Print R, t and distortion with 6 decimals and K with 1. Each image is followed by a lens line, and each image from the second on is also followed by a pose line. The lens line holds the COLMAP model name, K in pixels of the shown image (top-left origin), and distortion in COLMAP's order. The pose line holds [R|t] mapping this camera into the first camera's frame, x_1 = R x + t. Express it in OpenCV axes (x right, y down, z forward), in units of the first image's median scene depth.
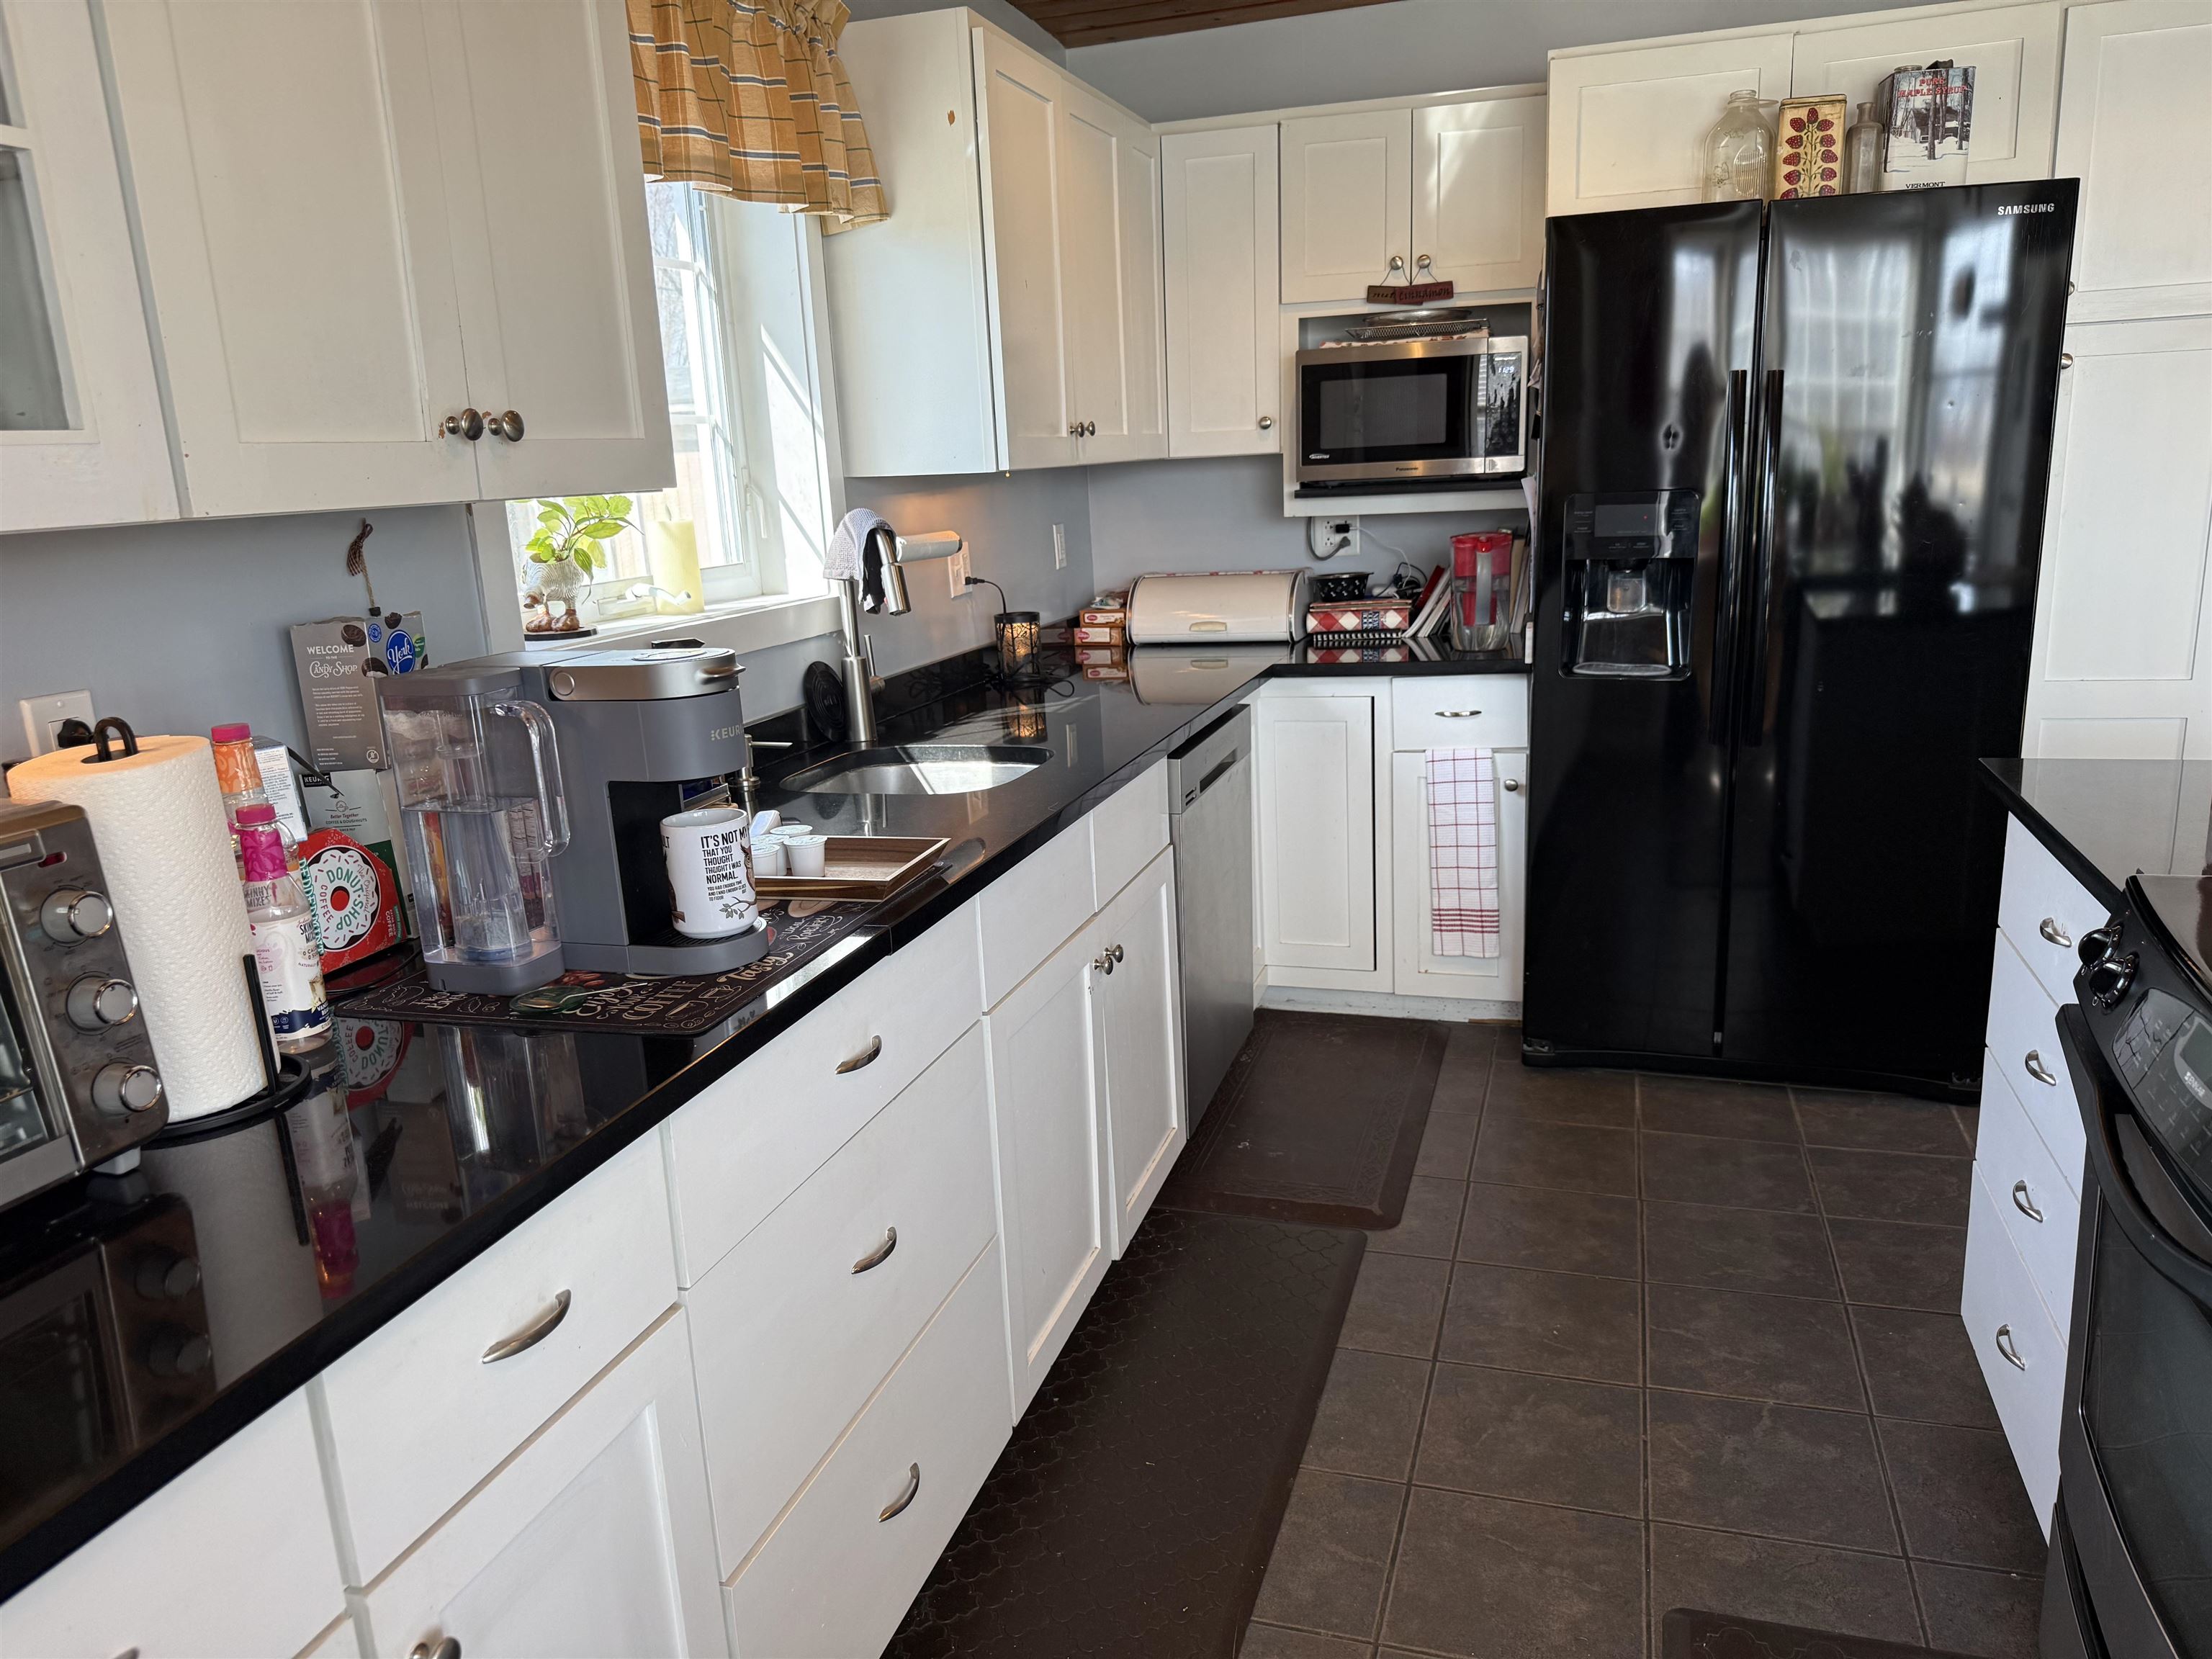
lens RADIAL K [[1560.9, 0, 1106.8], [0, 1560.9, 863.1], [0, 0, 1]] dist [0.053872, -0.064092]
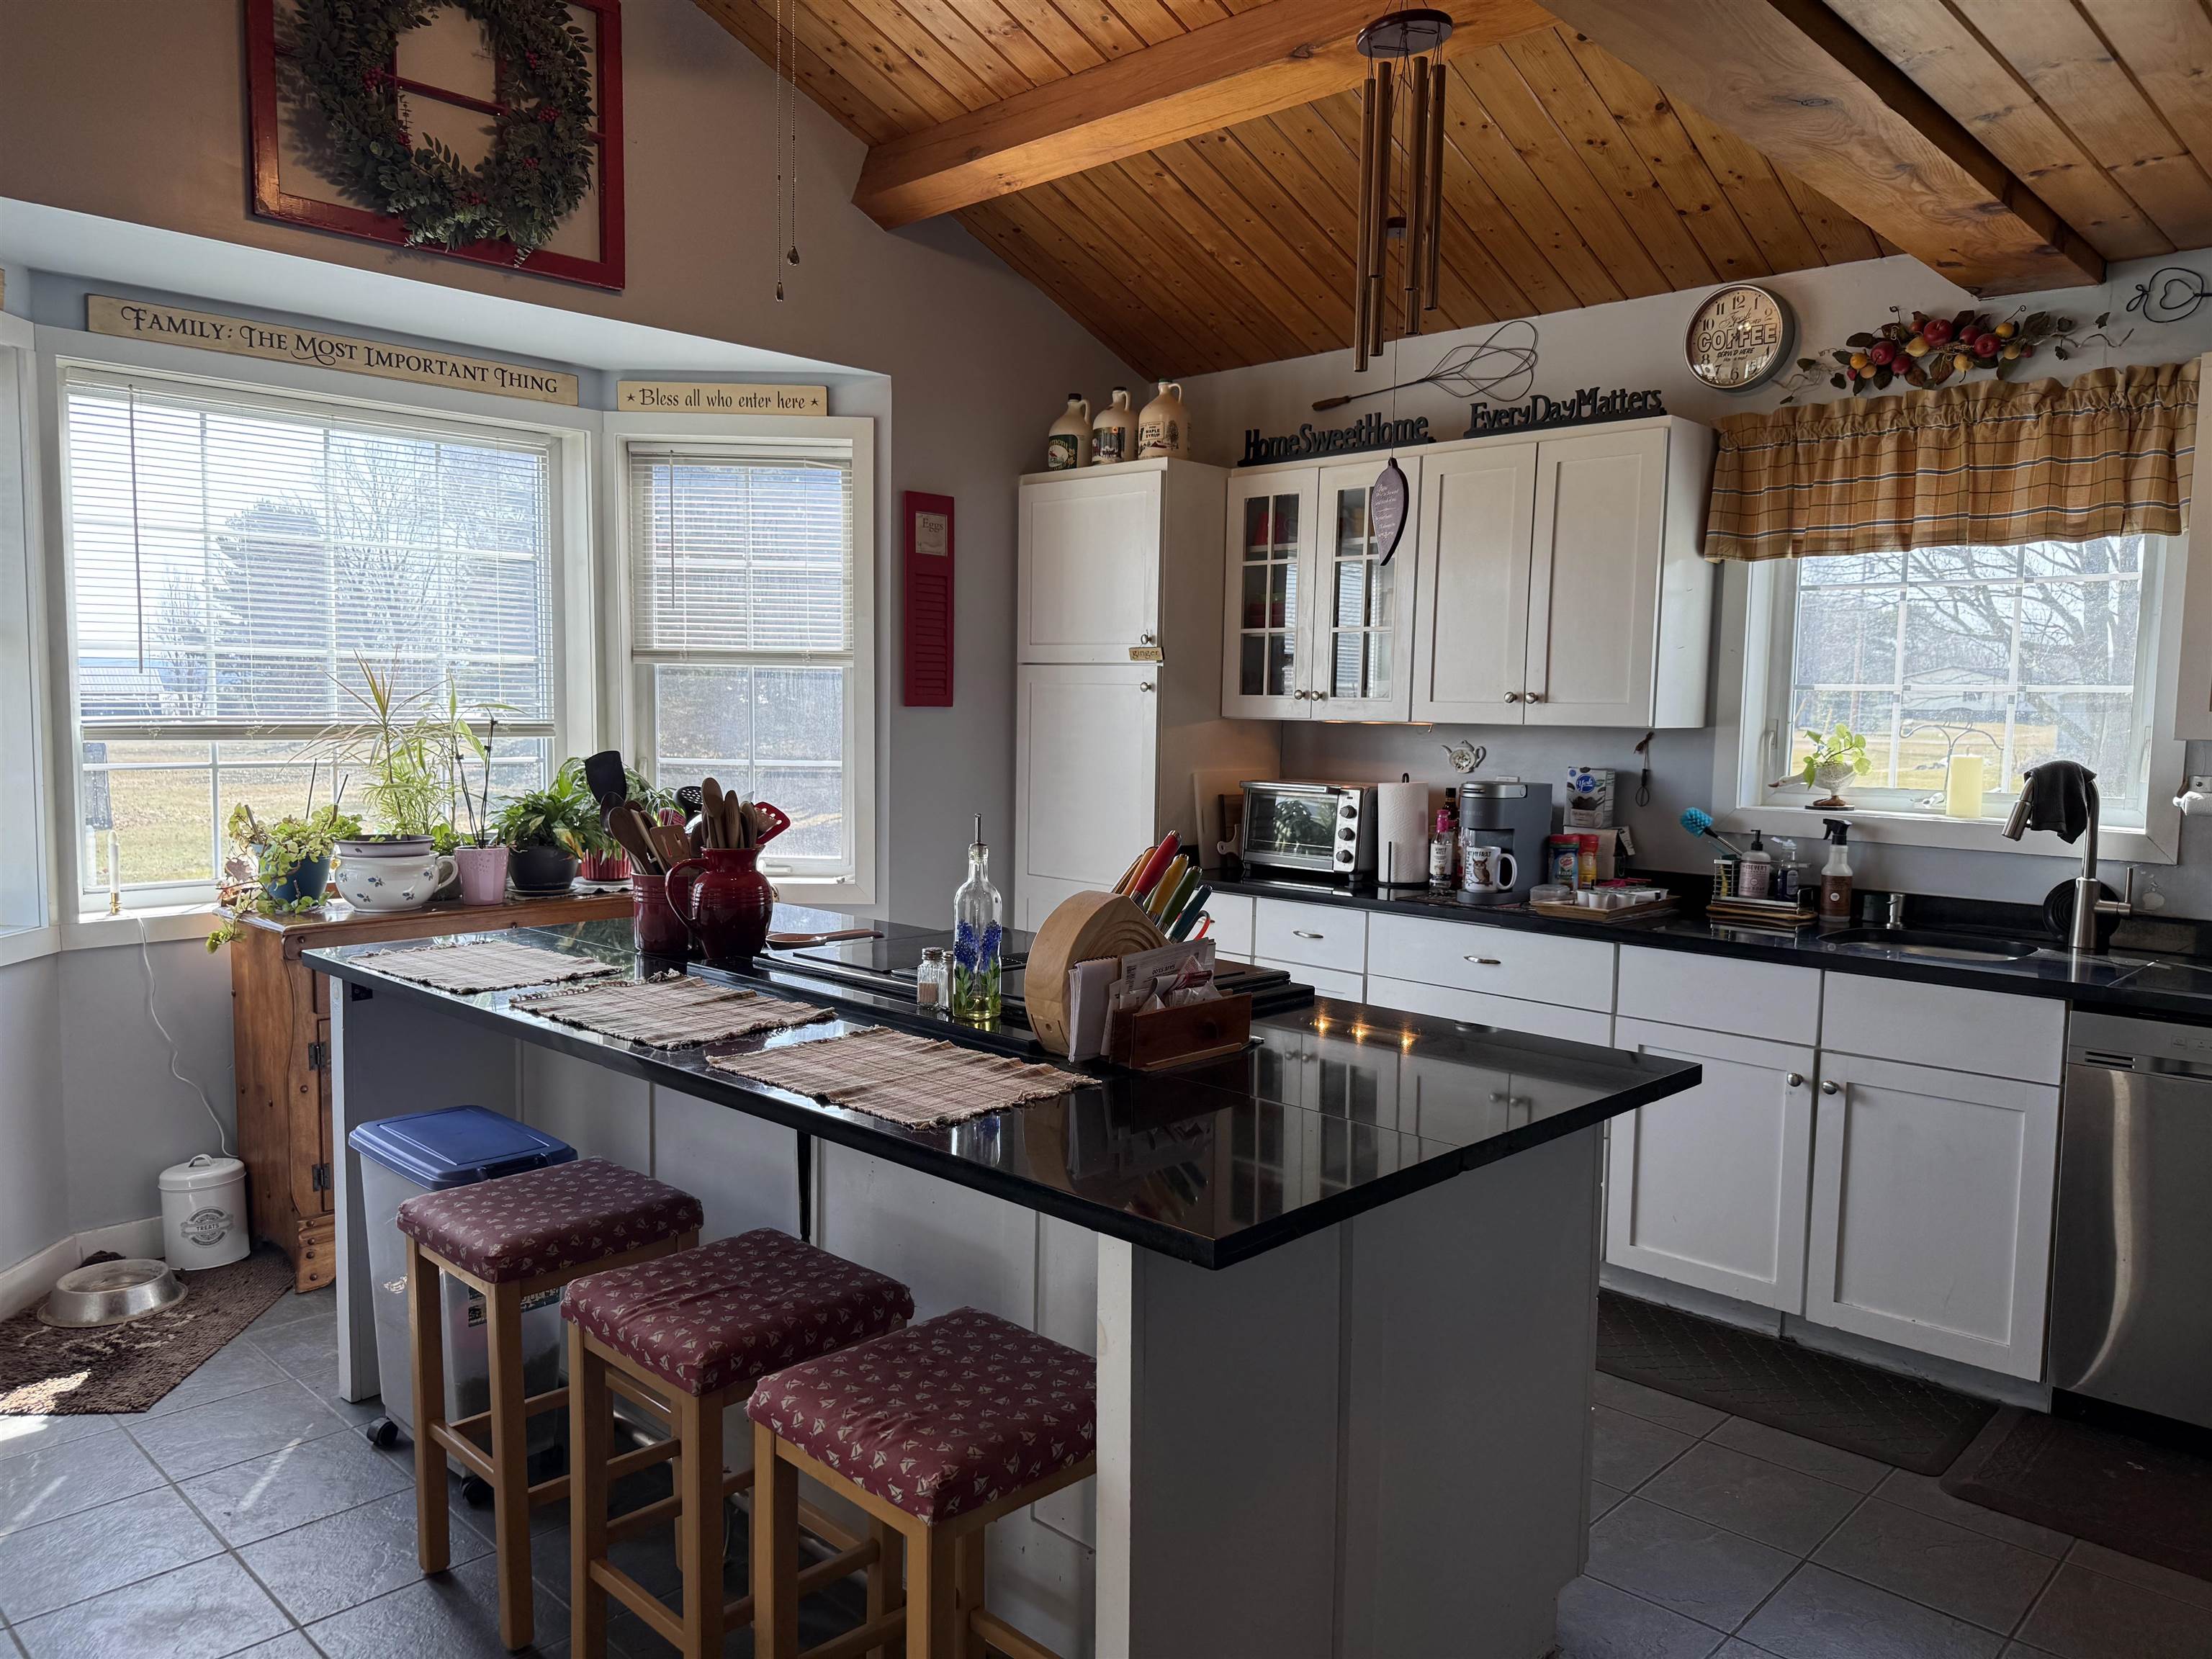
lens RADIAL K [[1560.9, 0, 1103.2], [0, 1560.9, 859.9], [0, 0, 1]] dist [0.053872, -0.064092]
pose [[-0.447798, 0.126764, -0.885103, 1.242293], [-0.222360, 0.943012, 0.247556, -0.273667], [0.866044, 0.307667, -0.394092, 0.800966]]
